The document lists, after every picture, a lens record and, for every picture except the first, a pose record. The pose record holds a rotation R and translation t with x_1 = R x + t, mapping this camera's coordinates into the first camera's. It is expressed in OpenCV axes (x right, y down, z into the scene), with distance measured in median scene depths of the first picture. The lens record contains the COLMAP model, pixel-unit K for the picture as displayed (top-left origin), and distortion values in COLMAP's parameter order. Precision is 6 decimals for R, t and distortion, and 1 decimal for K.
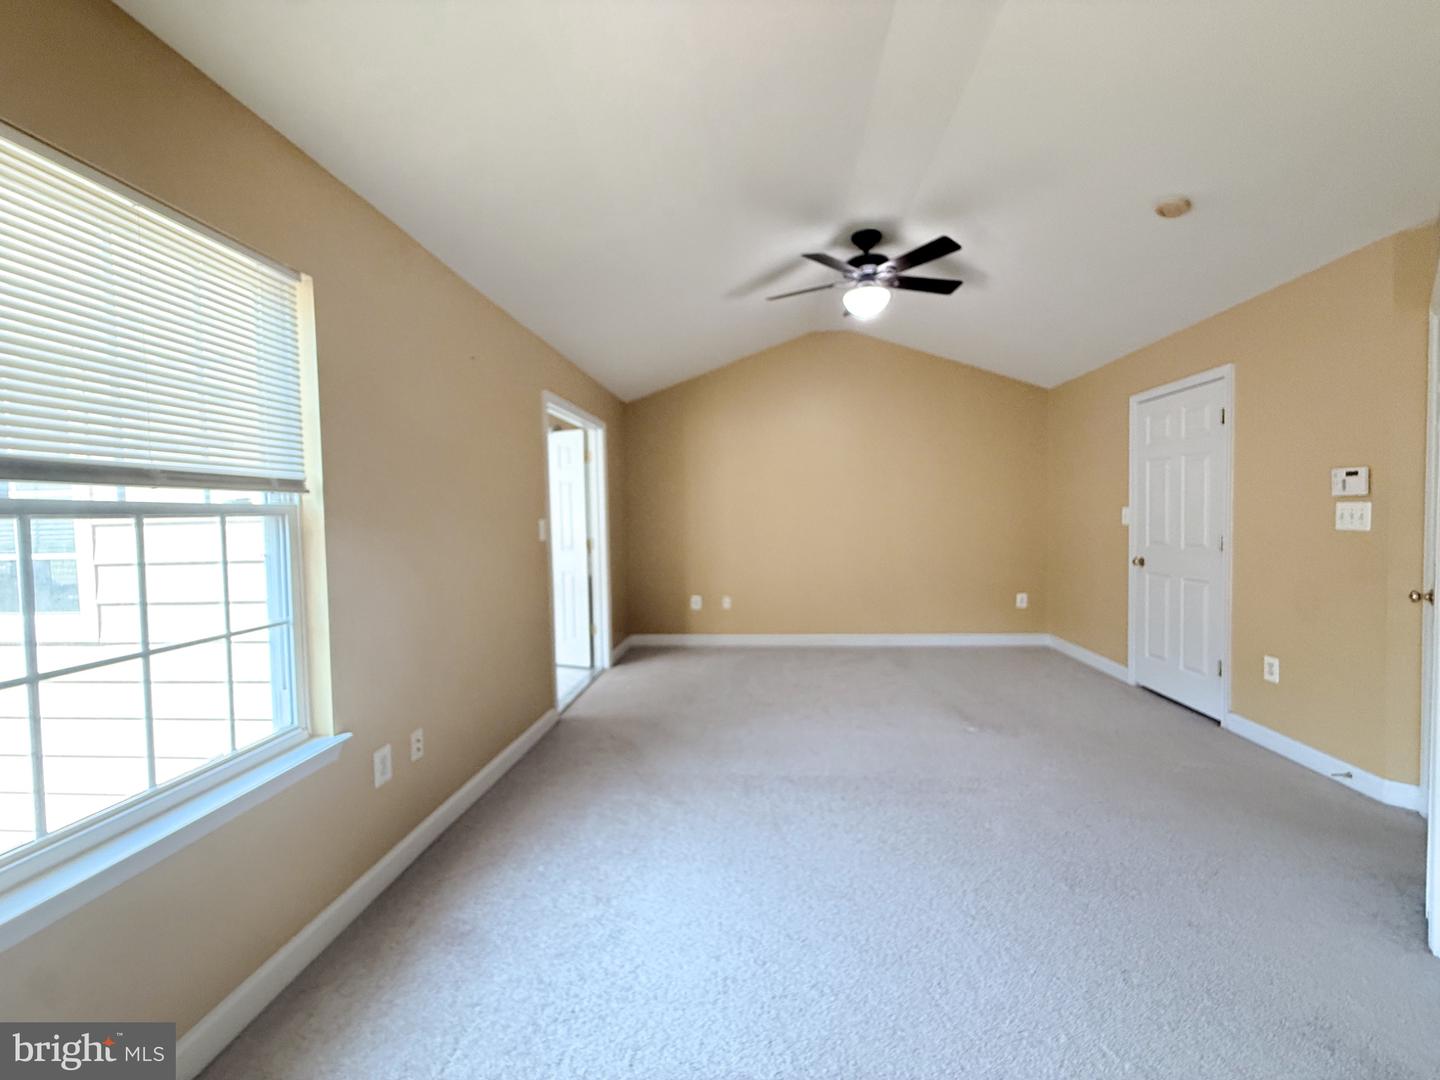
lens RADIAL K [[575.4, 0, 722.7], [0, 575.4, 535.0], [0, 0, 1]] dist [-0.000558, 0.000323]
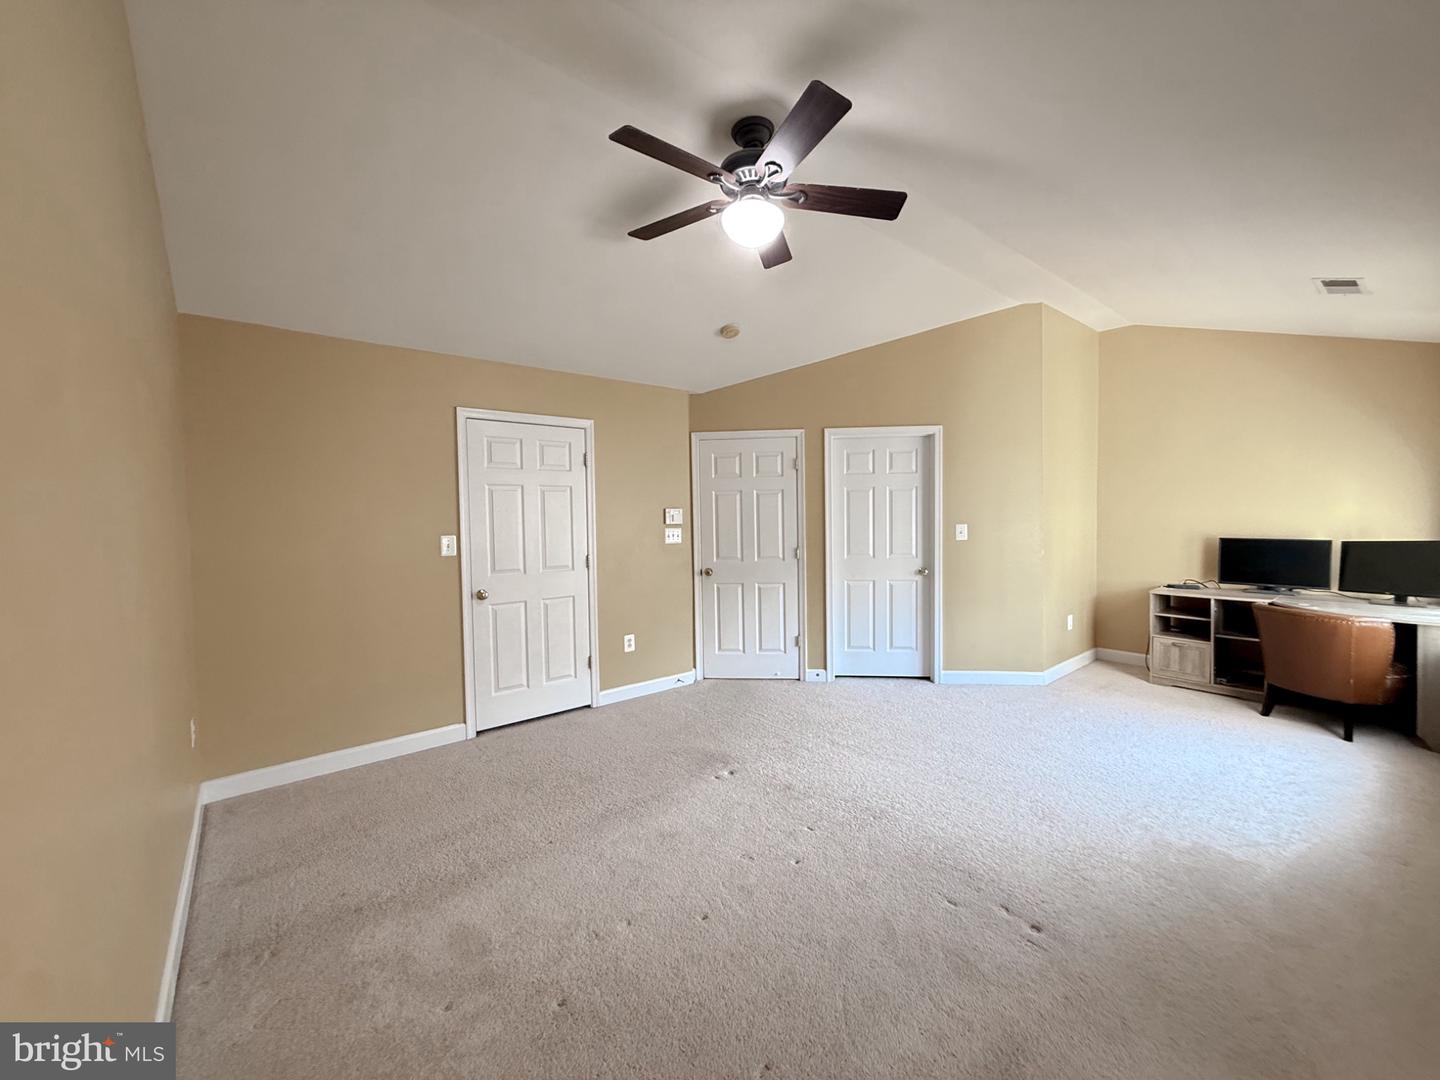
lens RADIAL K [[580.2, 0, 719.1], [0, 580.2, 534.6], [0, 0, 1]] dist [0.000863, 0.000259]
pose [[-0.676073, -0.008300, 0.736788, -0.256321], [0.046854, 0.997429, 0.054229, -0.101539], [-0.735343, 0.071184, -0.673946, 1.685991]]
